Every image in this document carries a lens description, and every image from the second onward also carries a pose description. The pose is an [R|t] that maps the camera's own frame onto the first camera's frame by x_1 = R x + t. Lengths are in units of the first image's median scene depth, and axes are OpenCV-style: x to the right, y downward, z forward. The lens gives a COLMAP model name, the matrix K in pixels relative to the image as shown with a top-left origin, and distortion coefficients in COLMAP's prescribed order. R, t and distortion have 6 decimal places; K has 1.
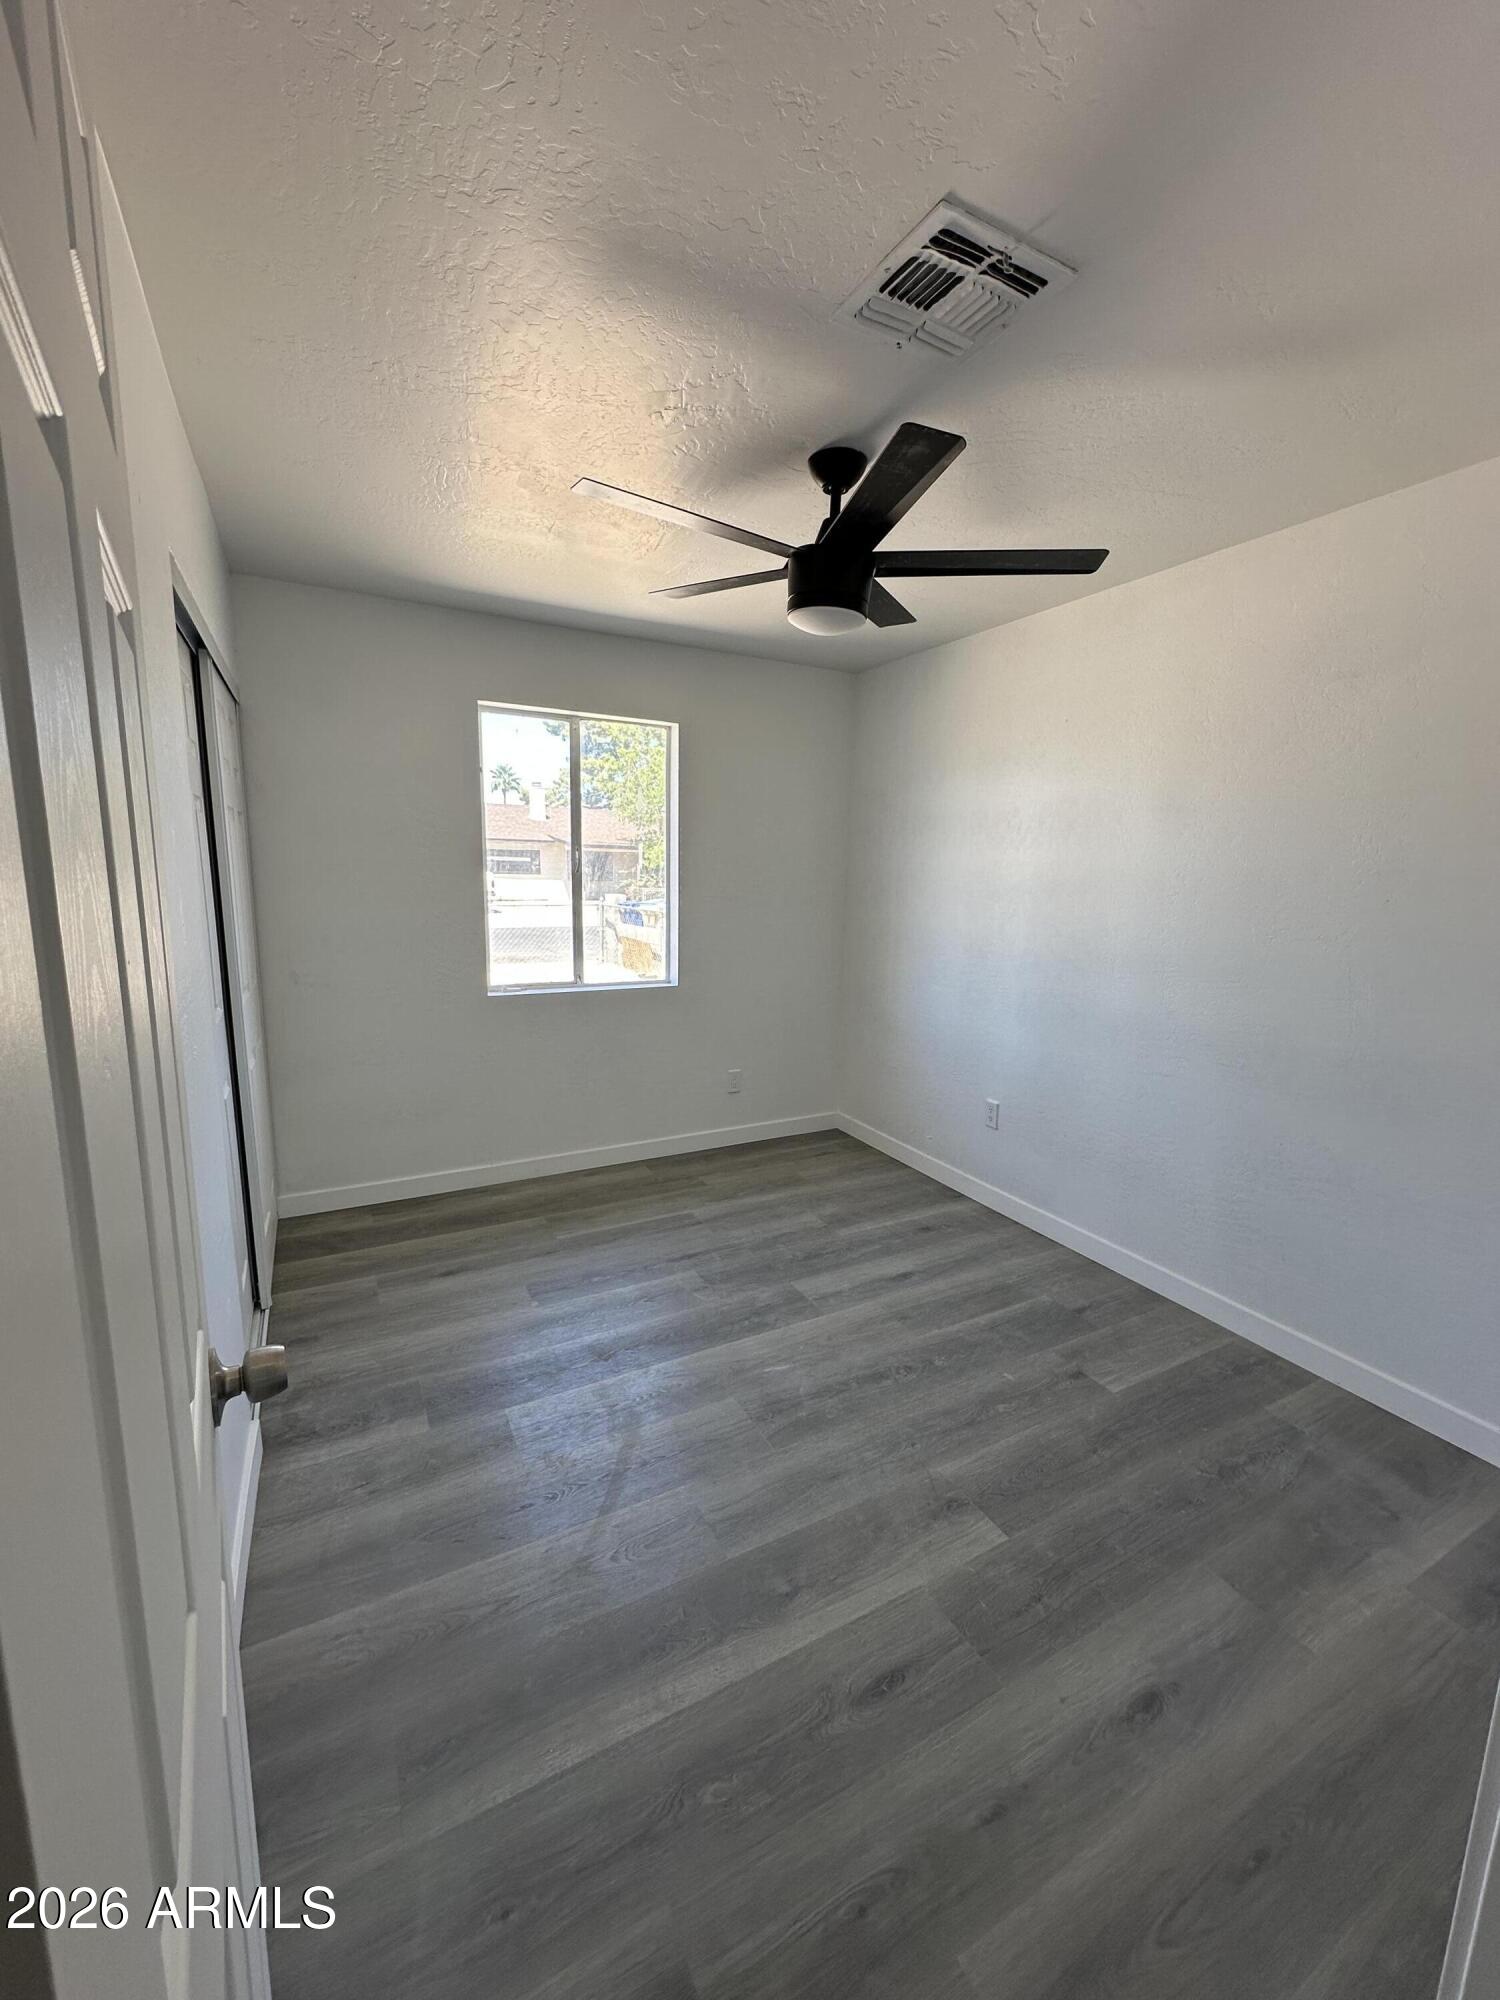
lens RADIAL K [[796.5, 0, 750.0], [0, 796.5, 1000.0], [0, 0, 1]] dist [-0.001418, -0.000221]
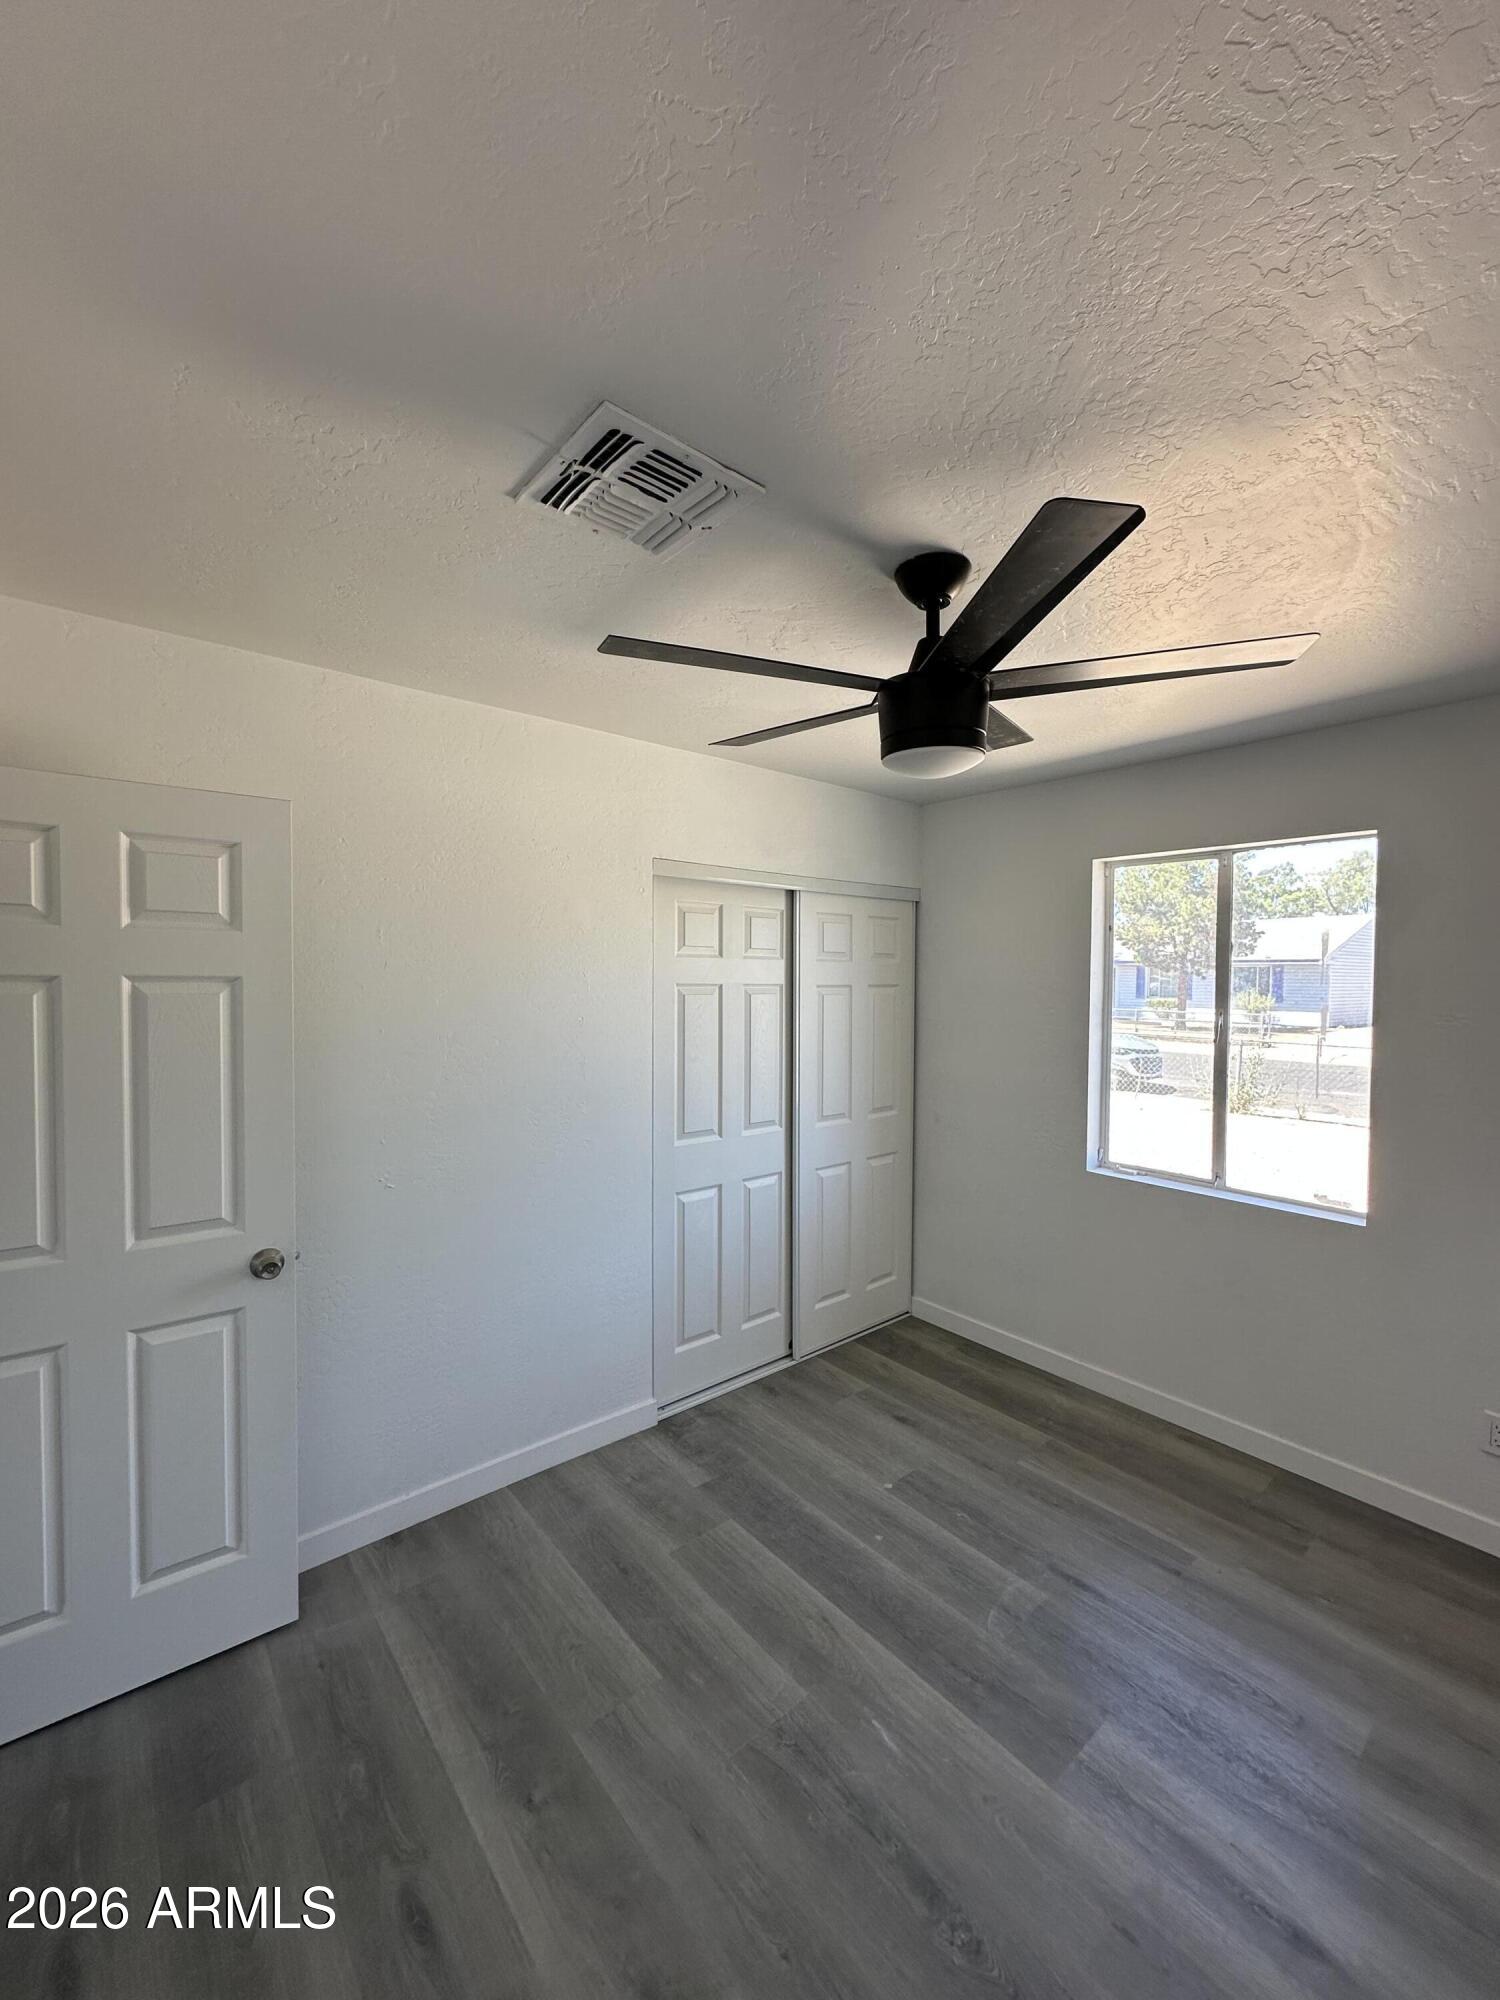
lens RADIAL K [[796.5, 0, 750.0], [0, 796.5, 1000.0], [0, 0, 1]] dist [-0.001418, -0.000221]
pose [[0.201735, 0.010474, -0.979384, 0.721084], [-0.160472, 0.986784, -0.022501, -0.173013], [0.966205, 0.161703, 0.200749, 0.618367]]
